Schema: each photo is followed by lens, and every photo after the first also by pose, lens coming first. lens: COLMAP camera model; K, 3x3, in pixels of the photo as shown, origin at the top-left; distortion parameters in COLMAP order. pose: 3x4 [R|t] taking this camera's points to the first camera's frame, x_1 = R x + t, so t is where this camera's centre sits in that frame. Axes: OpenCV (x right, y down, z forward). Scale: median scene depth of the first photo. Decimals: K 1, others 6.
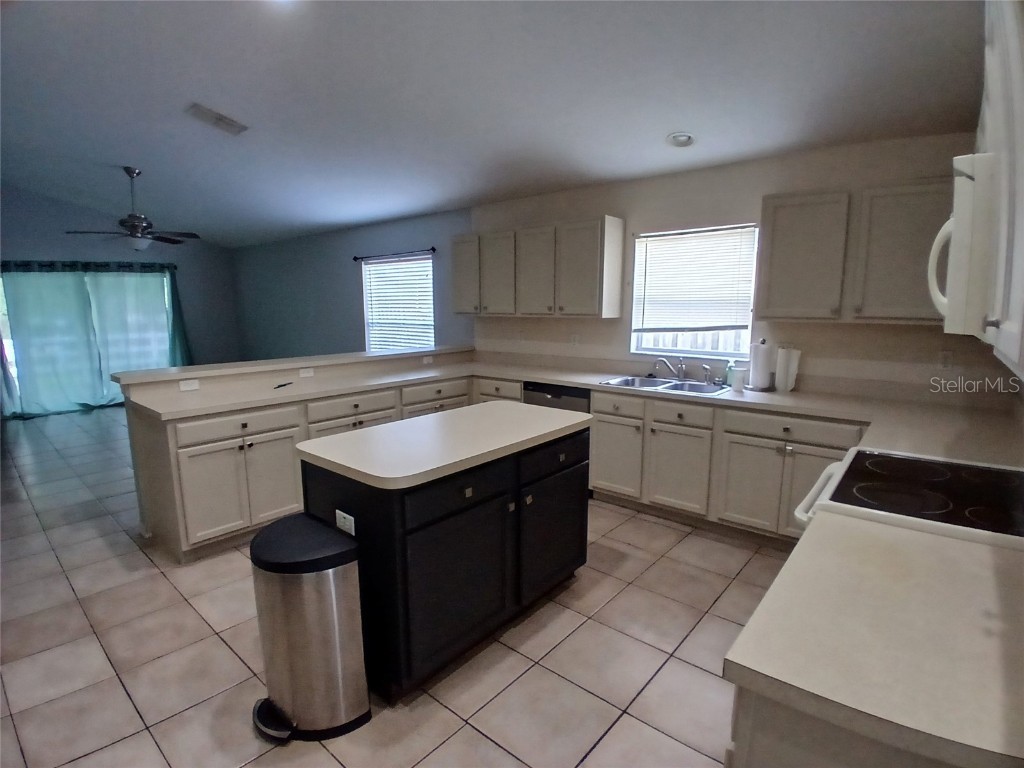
lens RADIAL K [[513.2, 0, 507.3], [0, 513.2, 387.9], [0, 0, 1]] dist [0.015161, -0.050321]
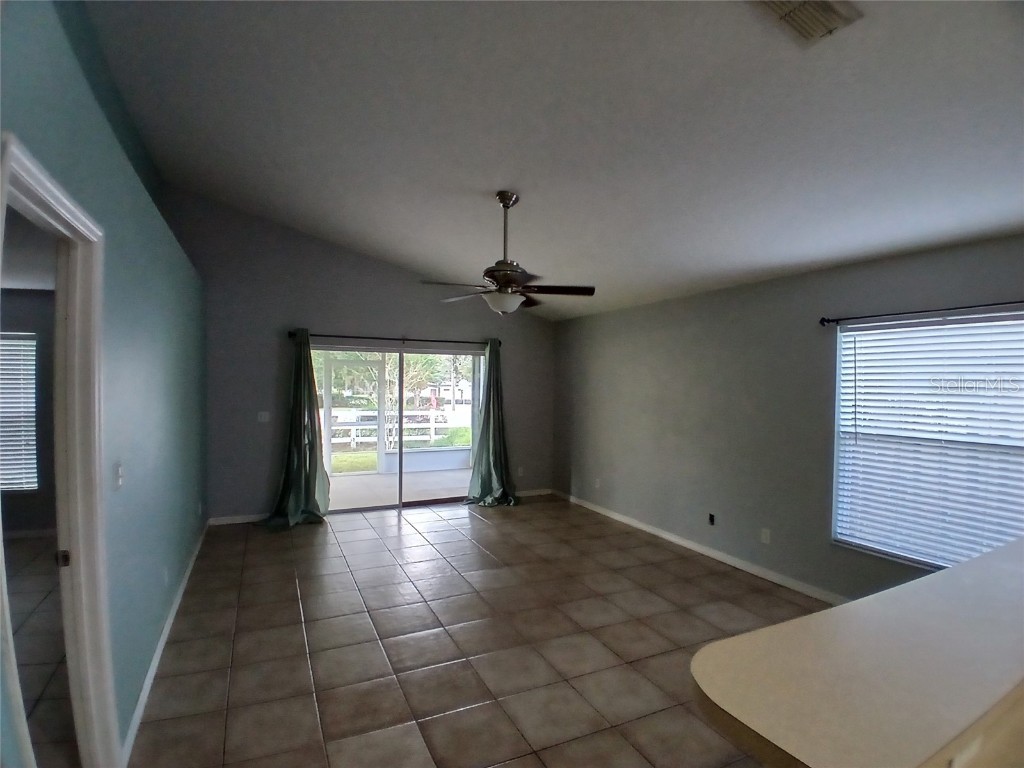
lens RADIAL K [[513.2, 0, 507.3], [0, 513.2, 387.9], [0, 0, 1]] dist [0.015161, -0.050321]
pose [[0.915634, 0.017921, -0.401613, -0.739391], [-0.078605, 0.987704, -0.135138, -0.138232], [0.394253, 0.155306, 0.905784, 0.668060]]
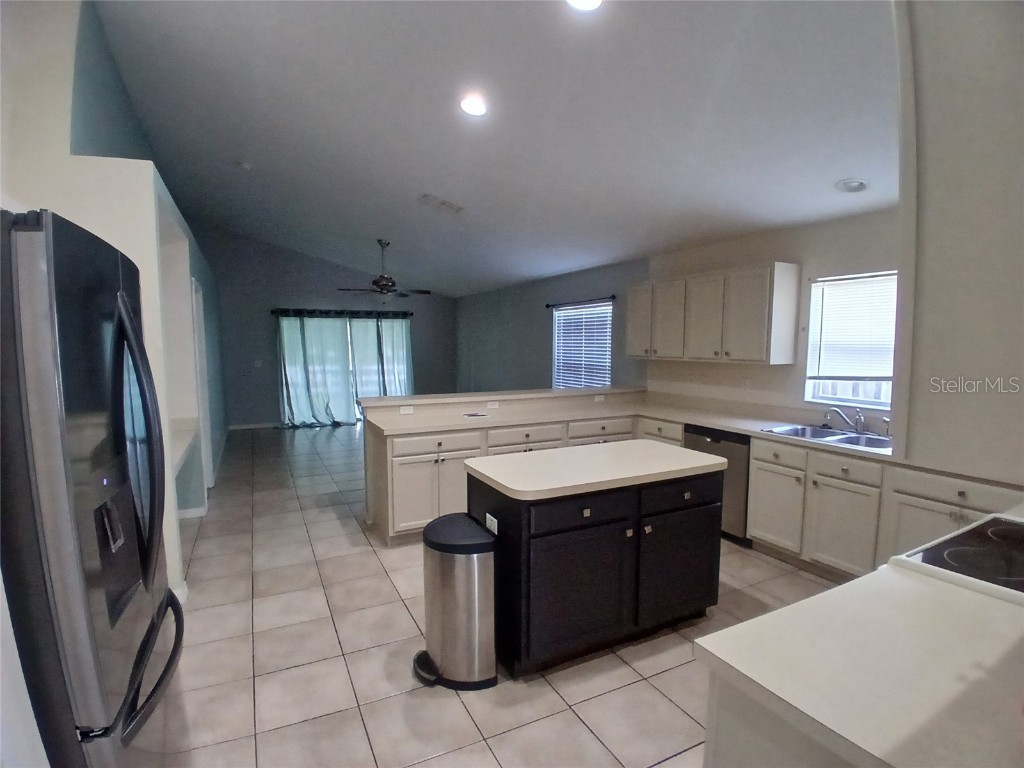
lens RADIAL K [[513.2, 0, 507.3], [0, 513.2, 387.9], [0, 0, 1]] dist [0.015161, -0.050321]
pose [[0.922716, 0.036977, -0.383704, 0.118296], [-0.064067, 0.996255, -0.058056, -0.001996], [0.380120, 0.078152, 0.921629, -0.112450]]
